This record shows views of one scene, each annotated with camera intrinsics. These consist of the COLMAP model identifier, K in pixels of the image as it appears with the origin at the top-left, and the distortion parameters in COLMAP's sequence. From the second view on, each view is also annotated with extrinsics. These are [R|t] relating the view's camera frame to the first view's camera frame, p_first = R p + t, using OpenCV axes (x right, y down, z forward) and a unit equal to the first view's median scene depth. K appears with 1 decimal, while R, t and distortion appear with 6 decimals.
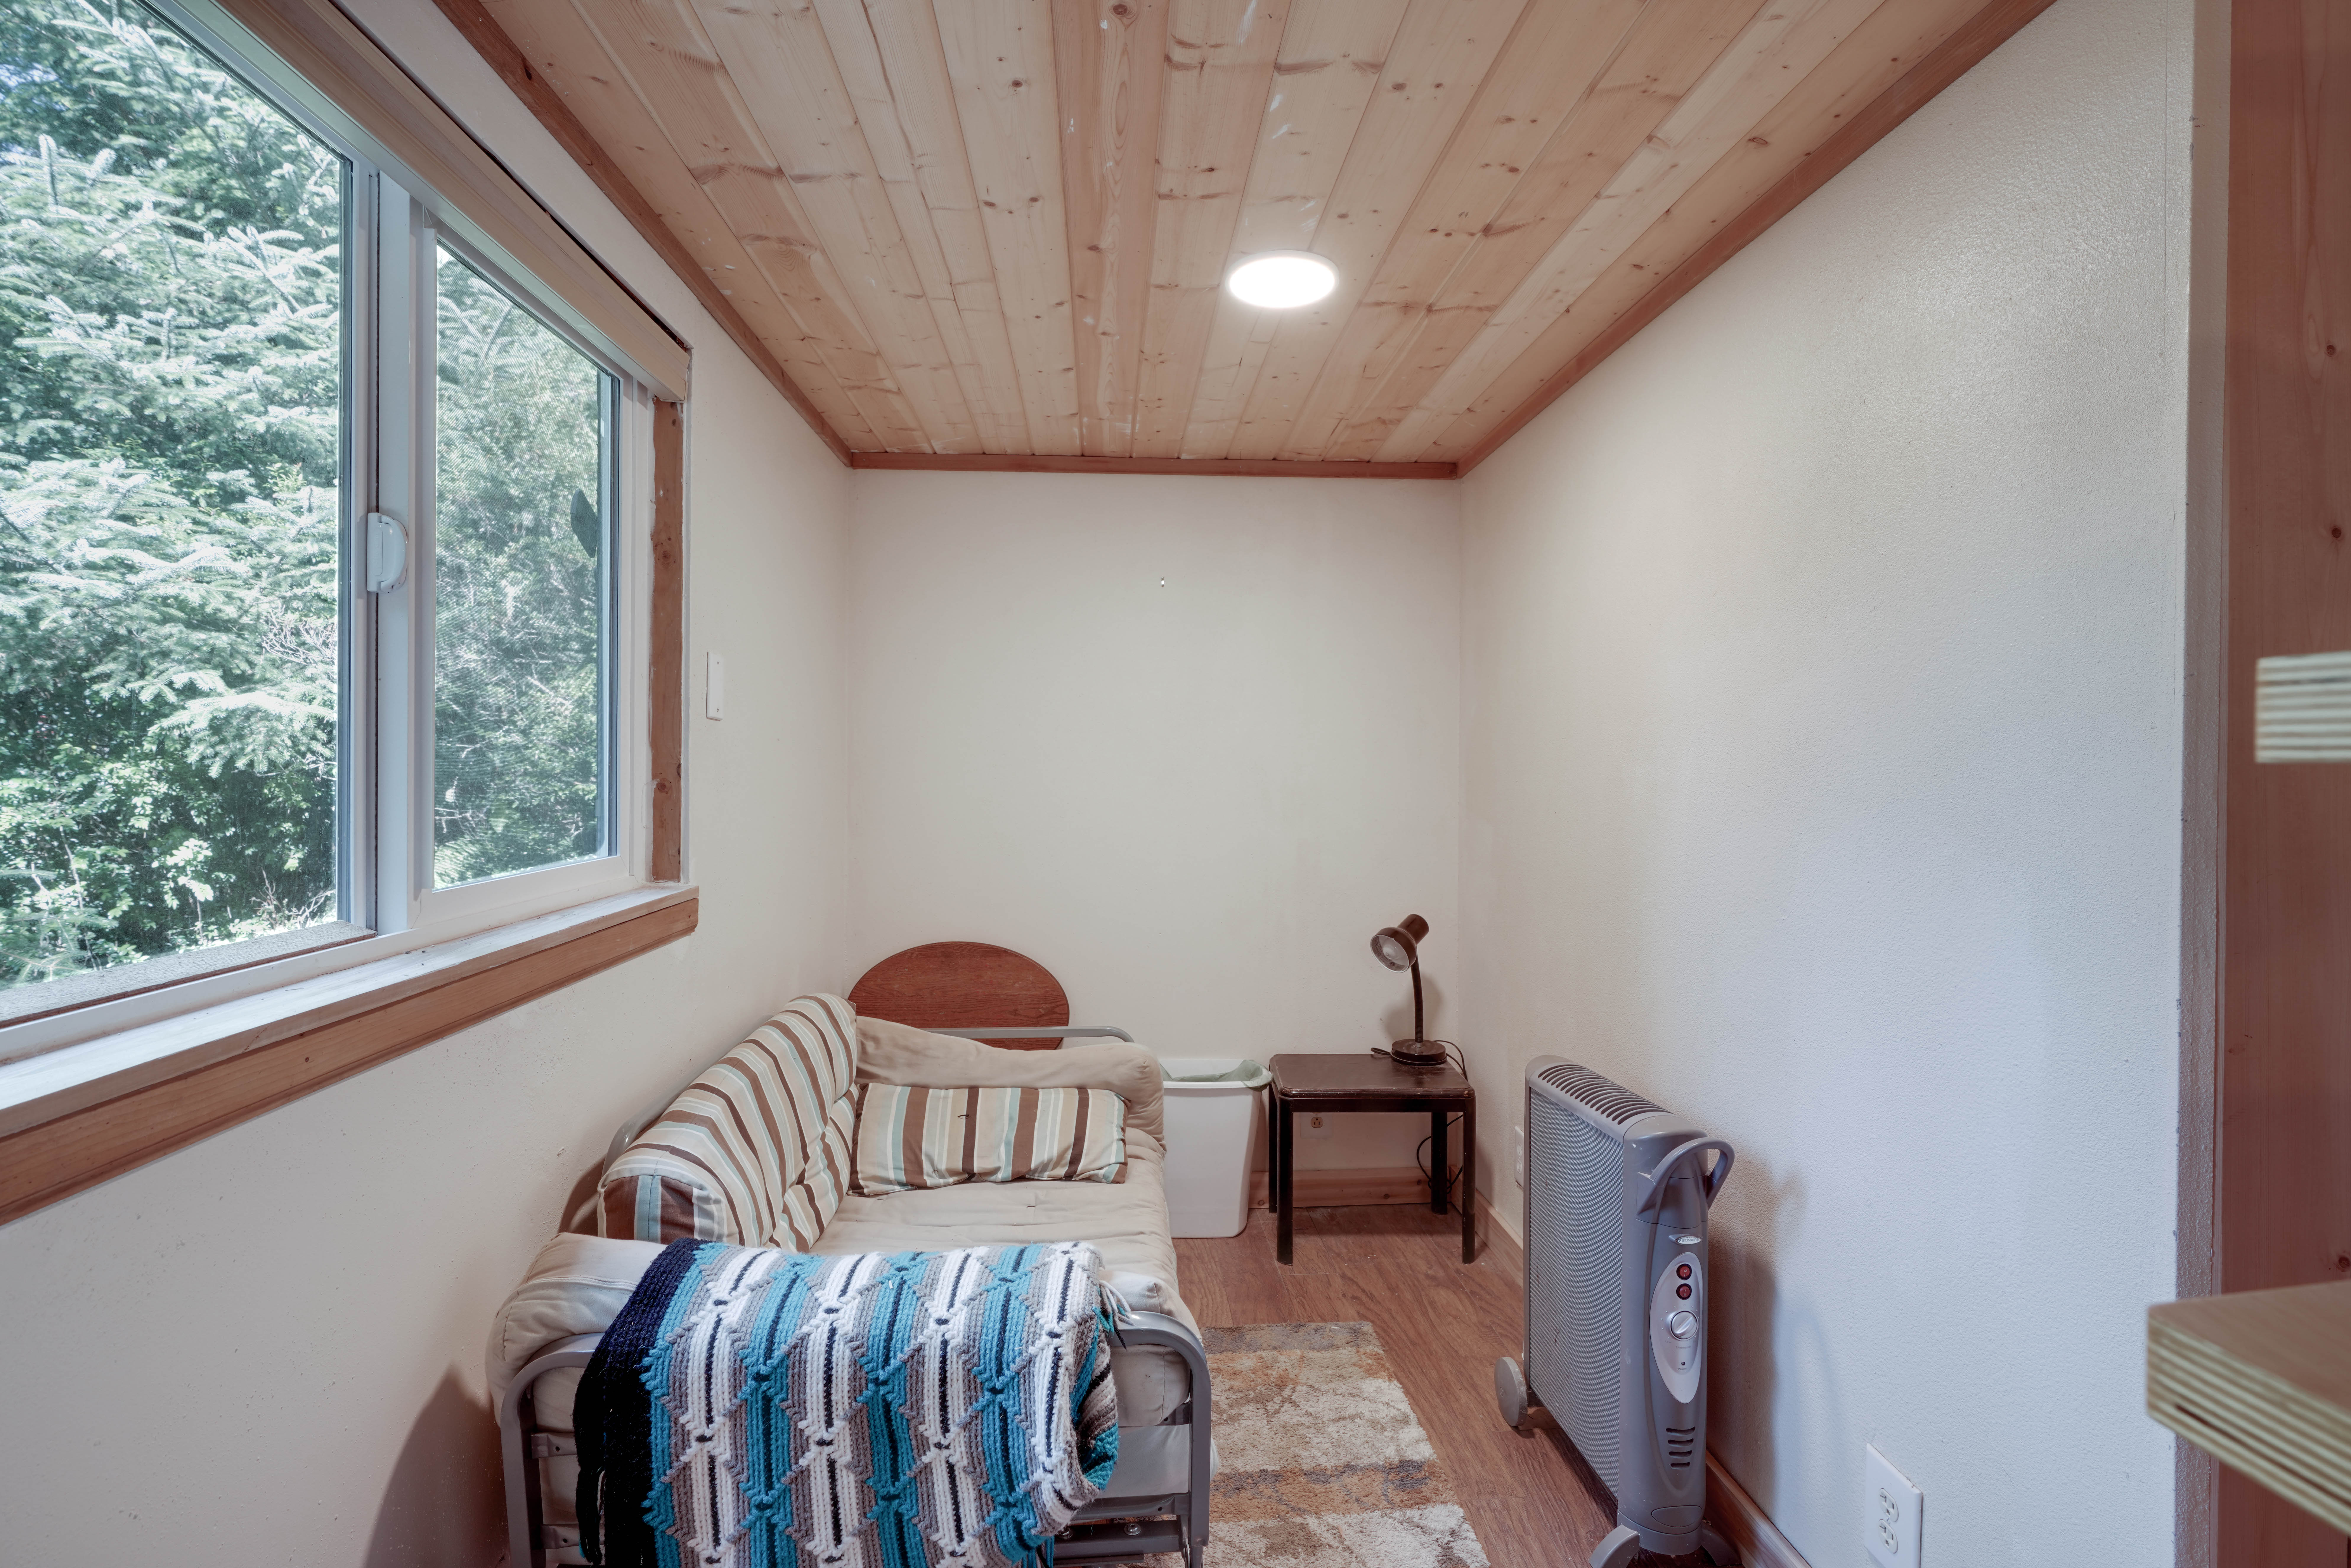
lens RADIAL K [[1110.7, 0, 1163.4], [0, 1110.7, 782.5], [0, 0, 1]] dist [0.001836, 0.000819]
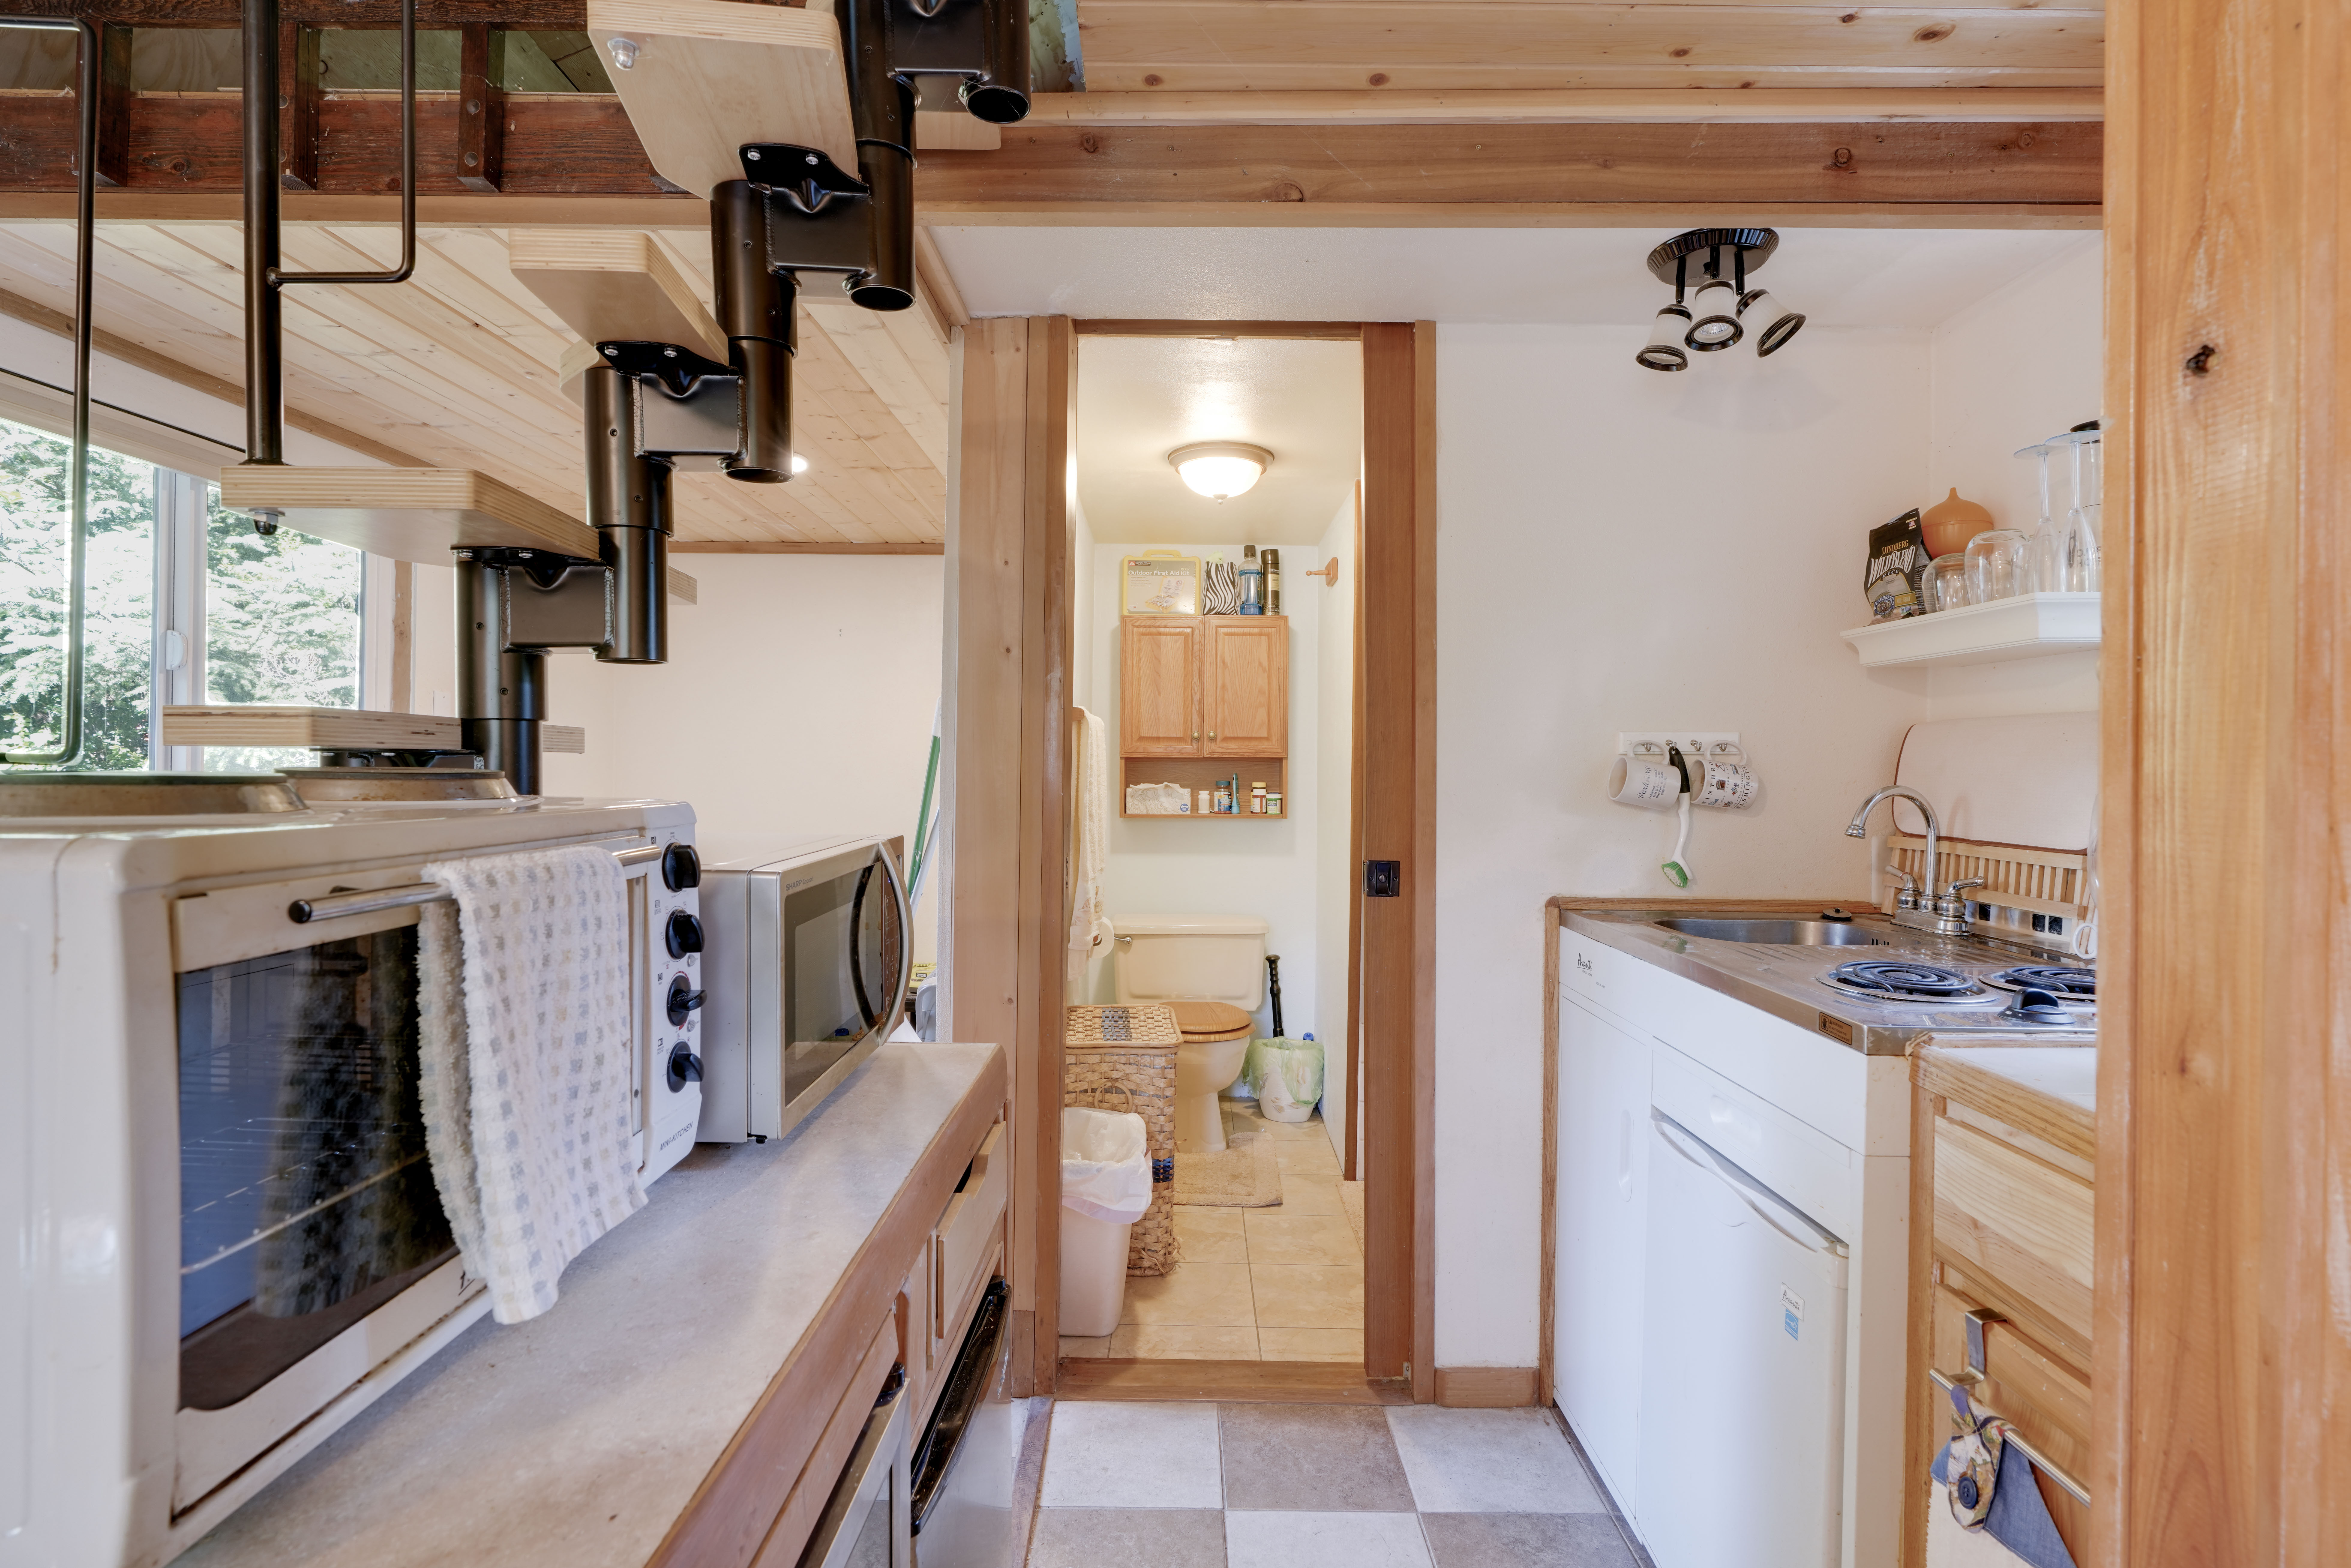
lens RADIAL K [[1101.6, 0, 1170.4], [0, 1101.6, 788.2], [0, 0, 1]] dist [-0.000884, -0.000383]
pose [[0.998545, 0.003014, -0.053845, 0.369806], [-0.002804, 0.999988, 0.003975, 0.008476], [0.053857, -0.003818, 0.998541, -0.271073]]
